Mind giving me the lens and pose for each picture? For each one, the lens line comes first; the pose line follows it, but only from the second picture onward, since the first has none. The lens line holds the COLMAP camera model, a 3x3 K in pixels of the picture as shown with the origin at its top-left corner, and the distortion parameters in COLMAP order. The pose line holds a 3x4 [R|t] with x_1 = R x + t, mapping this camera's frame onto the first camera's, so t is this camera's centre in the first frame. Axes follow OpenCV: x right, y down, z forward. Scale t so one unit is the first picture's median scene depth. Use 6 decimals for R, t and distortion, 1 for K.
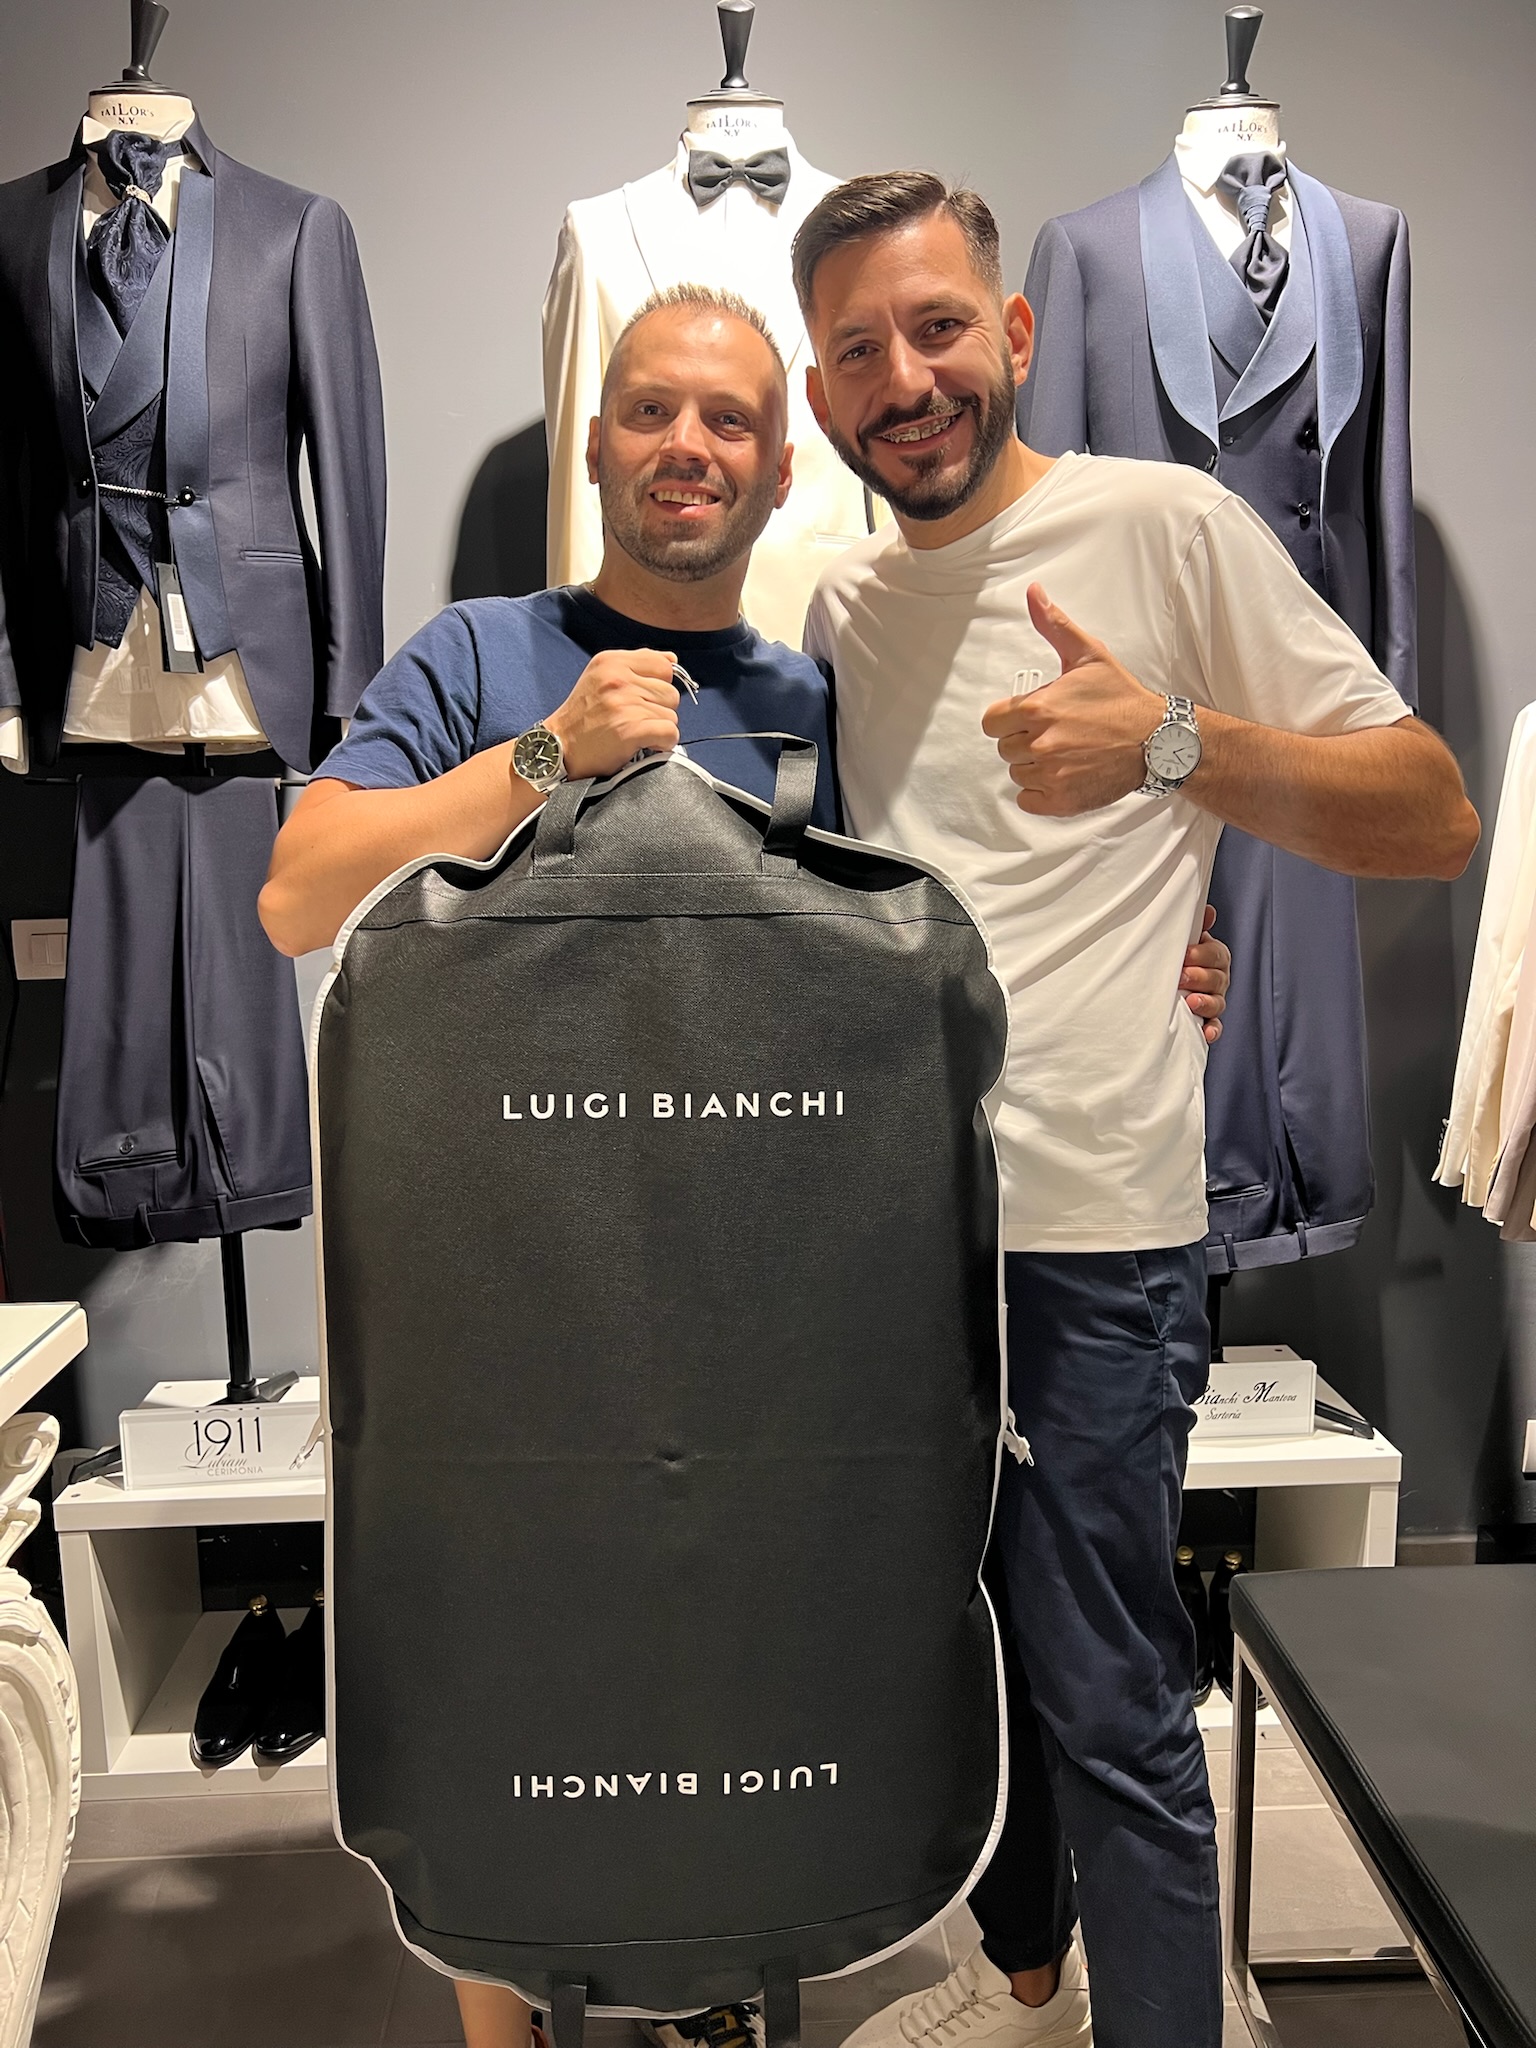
lens RADIAL K [[1555.8, 0, 761.7], [0, 1555.8, 1031.6], [0, 0, 1]] dist [0.005244, -0.007970]
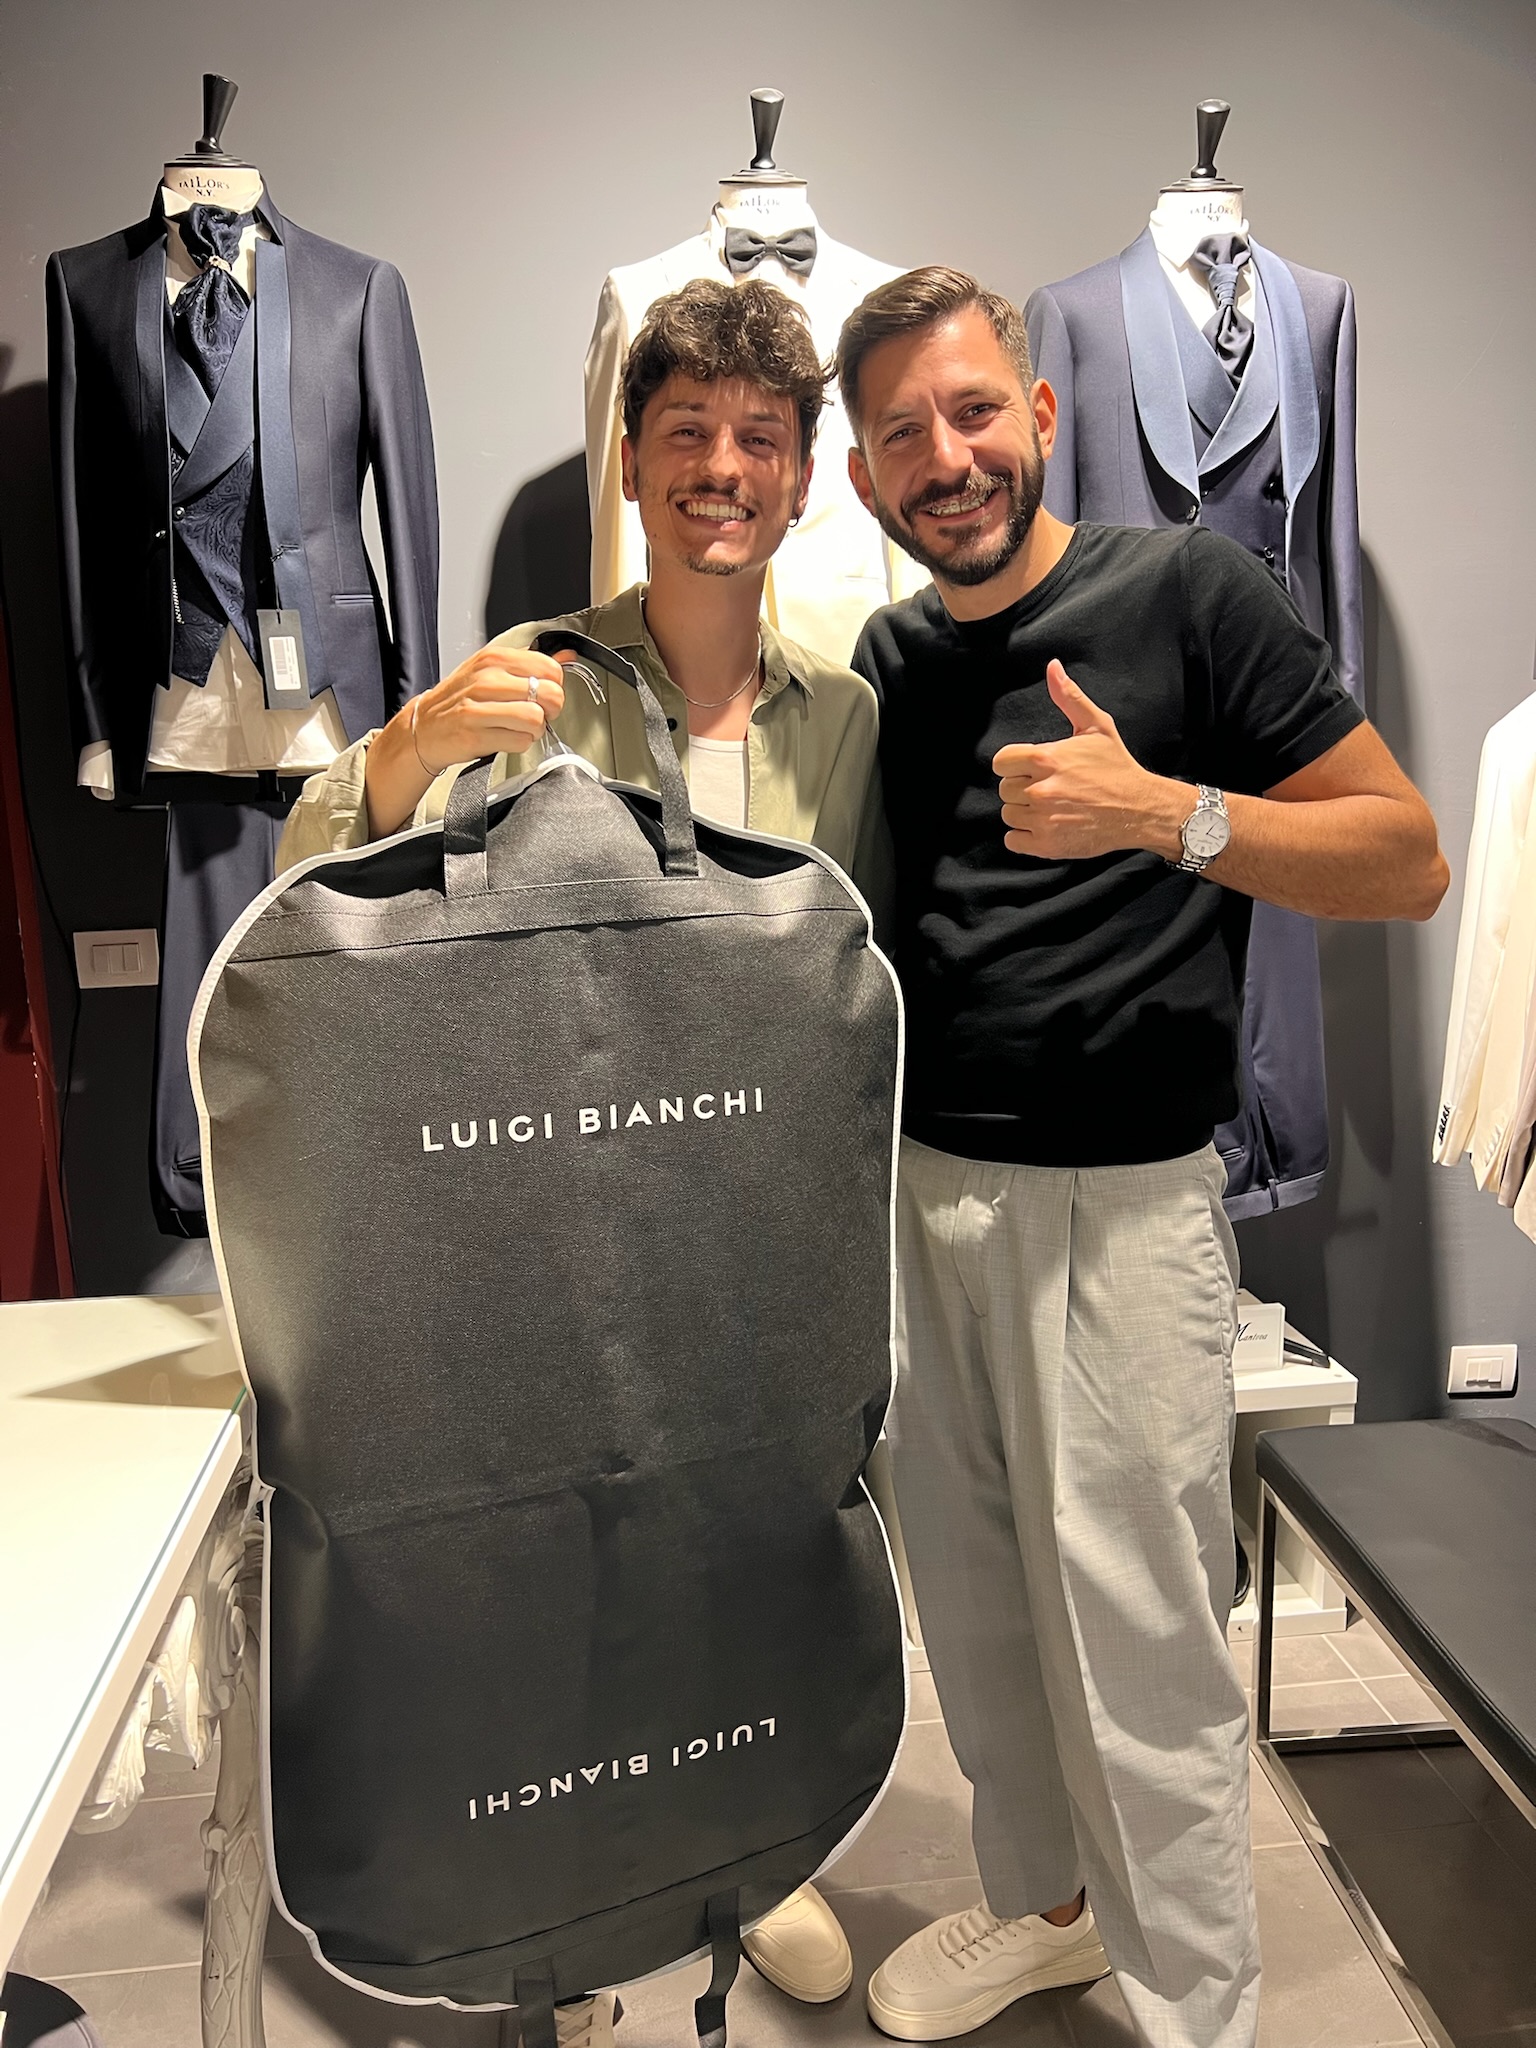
lens RADIAL K [[1544.2, 0, 766.9], [0, 1544.2, 1034.0], [0, 0, 1]] dist [0.012203, -0.005479]
pose [[0.997059, -0.024315, 0.072681, -0.108228], [0.022659, 0.999467, 0.023521, -0.019887], [-0.073214, -0.021805, 0.997078, -0.106241]]
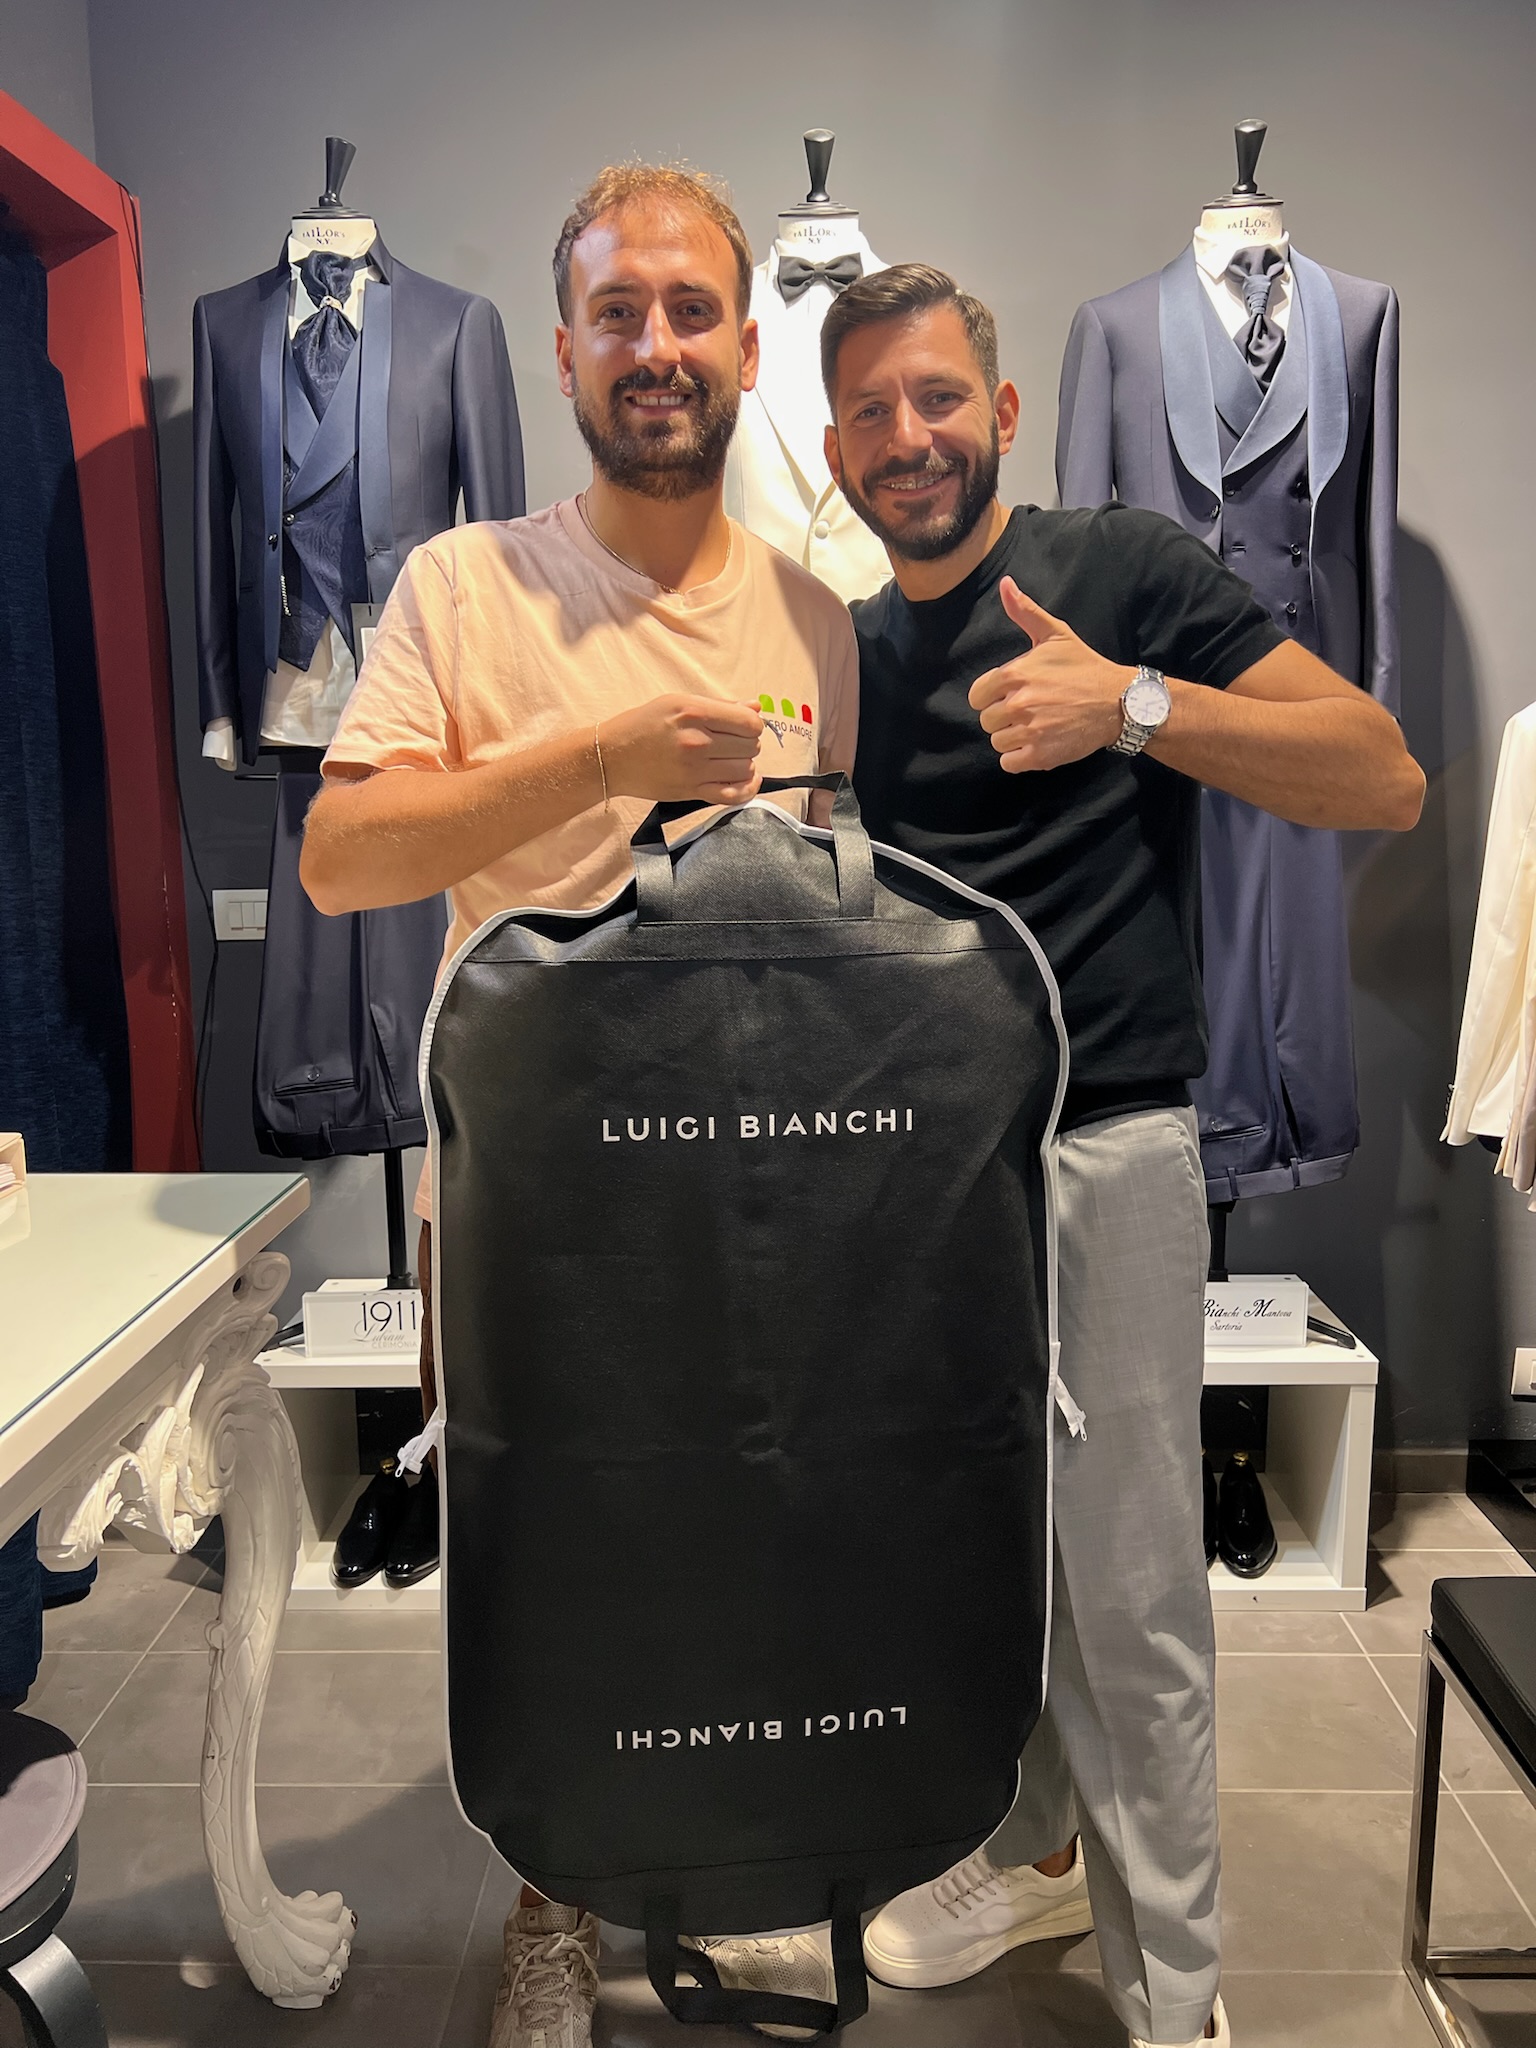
lens RADIAL K [[1542.1, 0, 768.0], [0, 1542.1, 1024.0], [0, 0, 1]] dist [0.011175, -0.003419]
pose [[0.997776, 0.013493, -0.065282, 0.031205], [-0.012781, 0.999854, 0.011318, 0.015704], [0.065425, -0.010458, 0.997803, -0.199688]]
